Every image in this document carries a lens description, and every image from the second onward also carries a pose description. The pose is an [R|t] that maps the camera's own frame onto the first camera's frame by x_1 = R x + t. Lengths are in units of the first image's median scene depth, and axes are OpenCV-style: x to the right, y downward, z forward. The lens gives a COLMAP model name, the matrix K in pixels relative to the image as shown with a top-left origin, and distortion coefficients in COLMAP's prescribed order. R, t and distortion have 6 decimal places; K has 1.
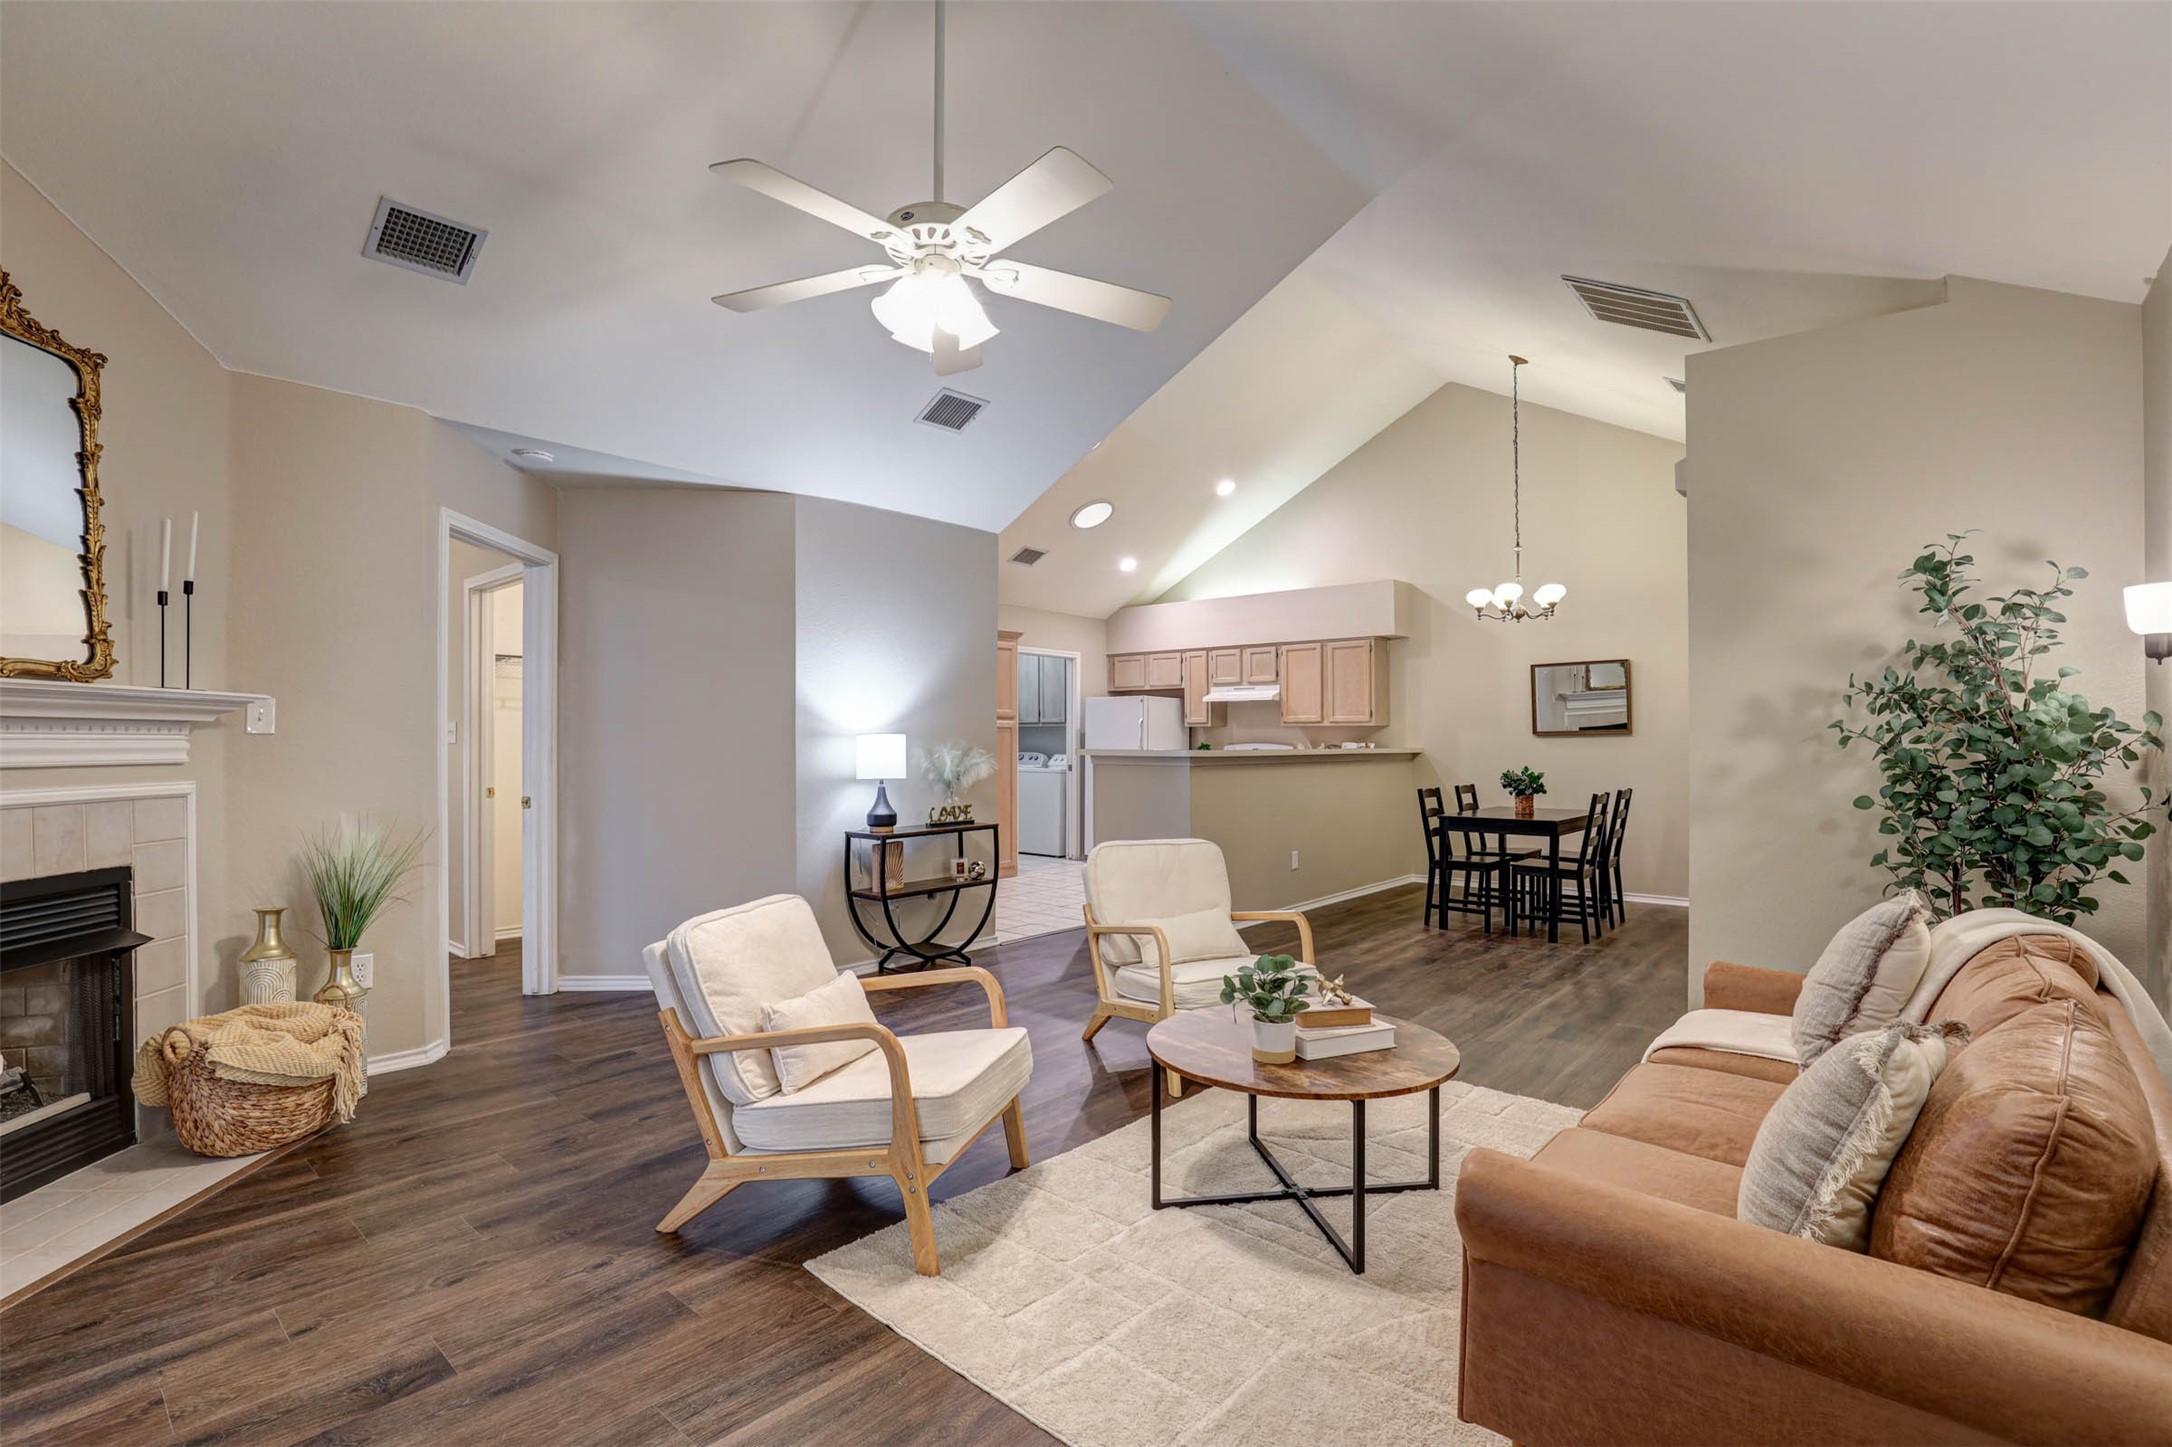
lens RADIAL K [[1010.2, 0, 1081.9], [0, 1010.2, 728.8], [0, 0, 1]] dist [-0.031338, 0.004990]
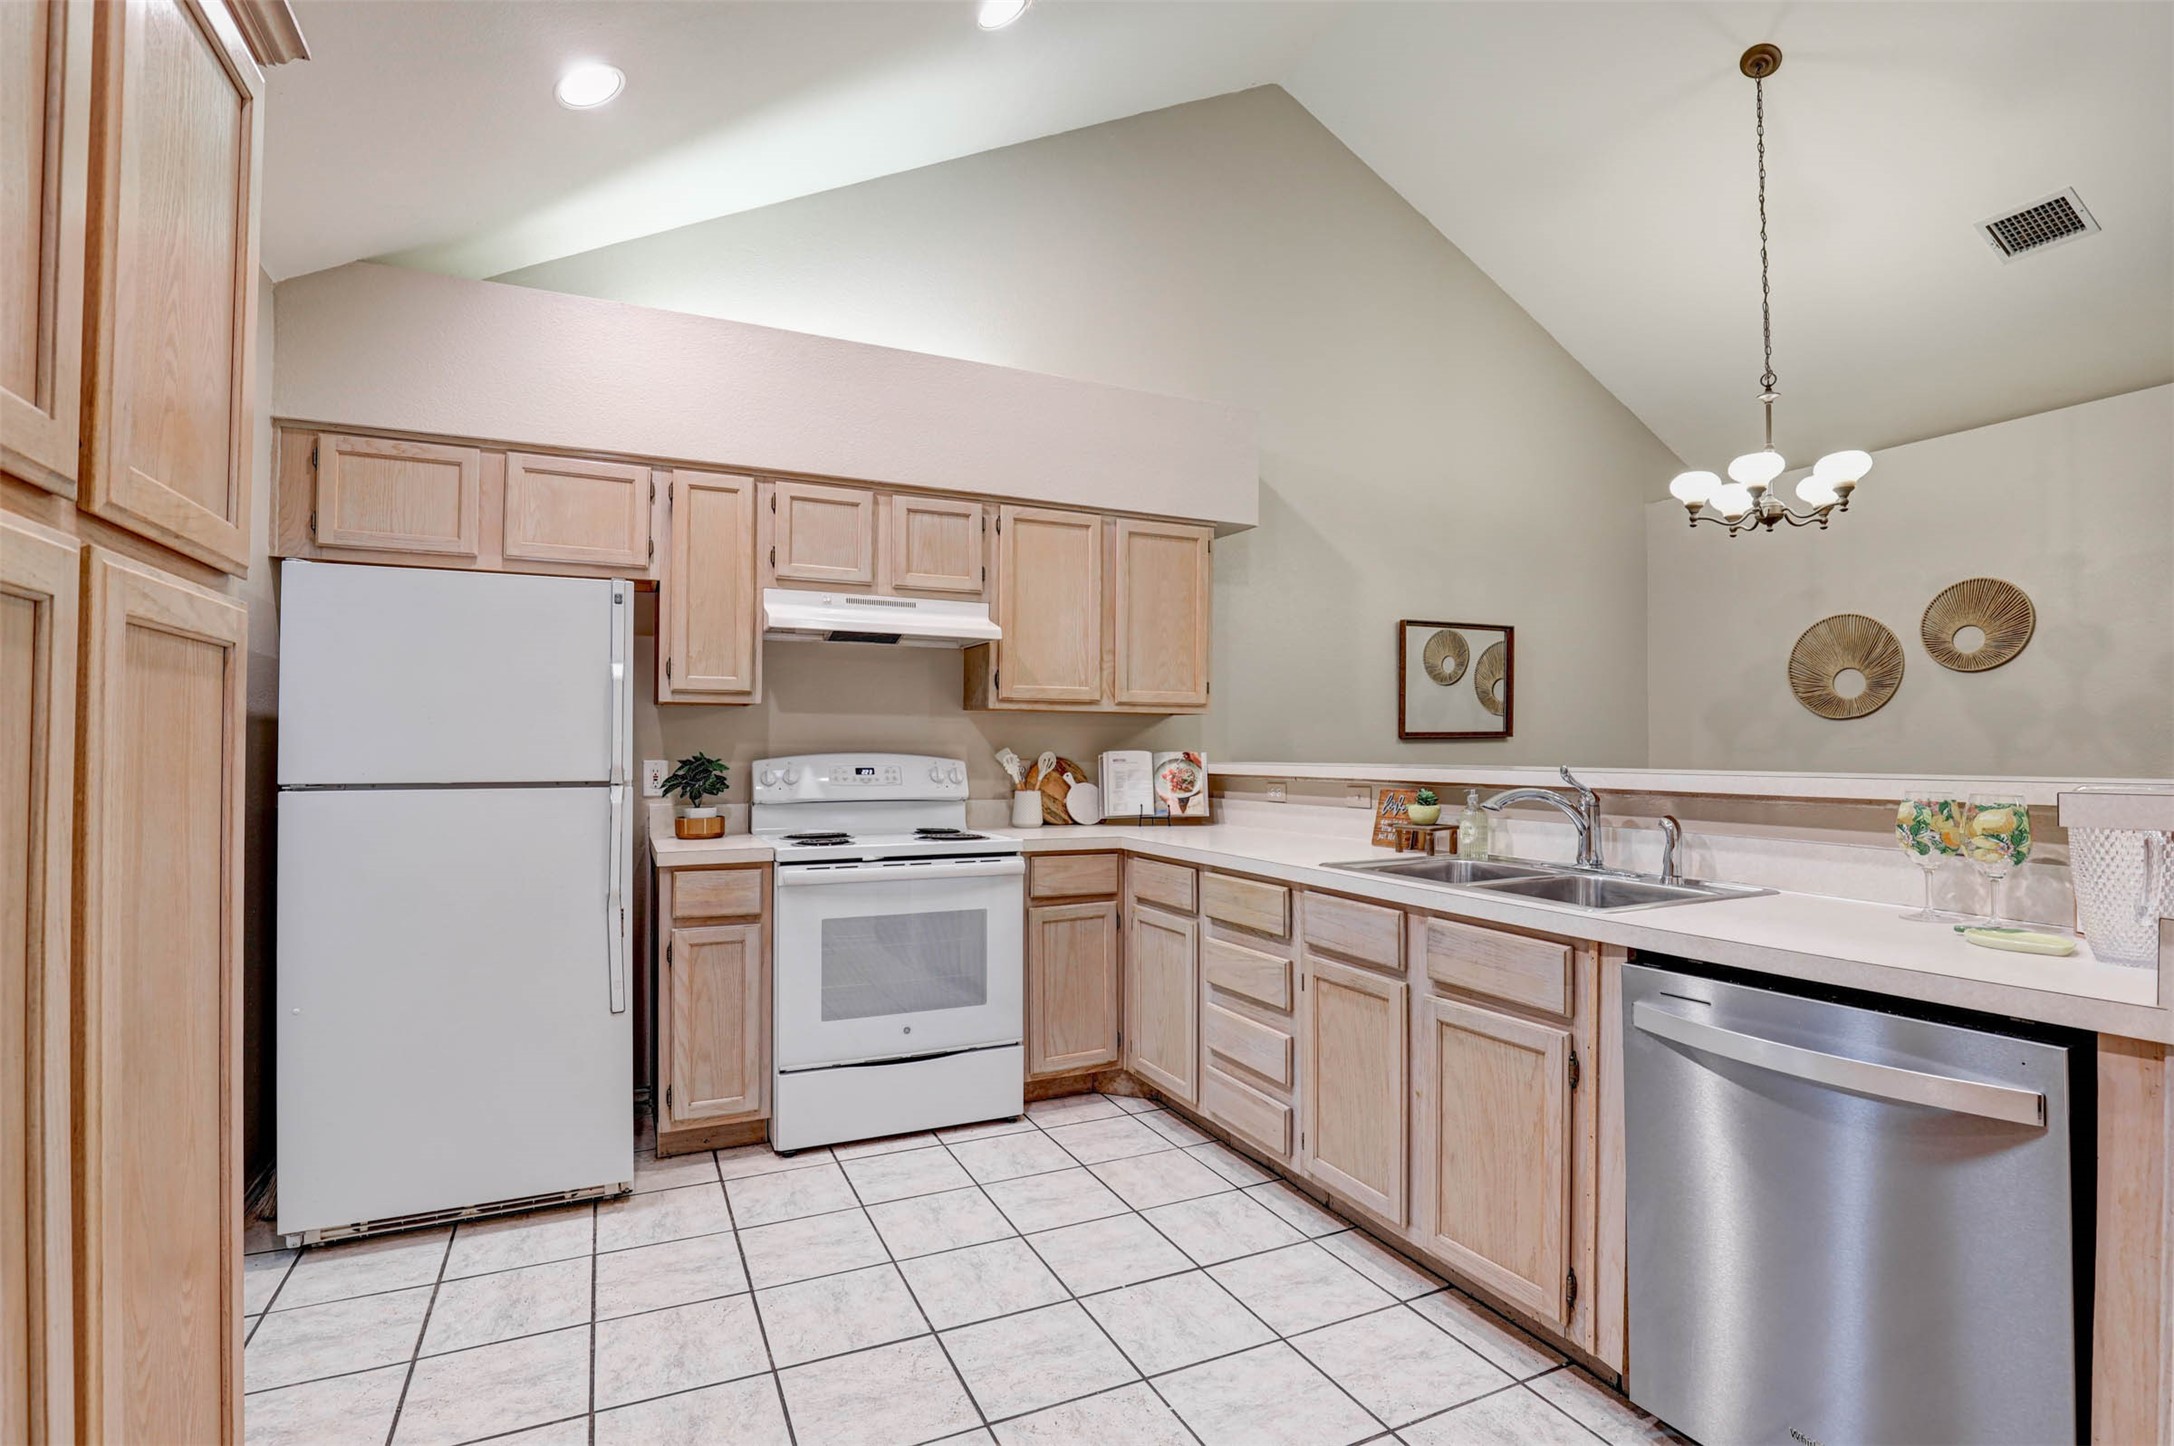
lens RADIAL K [[1011.1, 0, 1078.0], [0, 1011.1, 739.9], [0, 0, 1]] dist [-0.031338, 0.004990]
pose [[0.390151, 0.016236, 0.920608, -0.147060], [-0.006813, 0.999868, -0.014747, 0.014292], [-0.920725, -0.000519, 0.390211, 0.816804]]
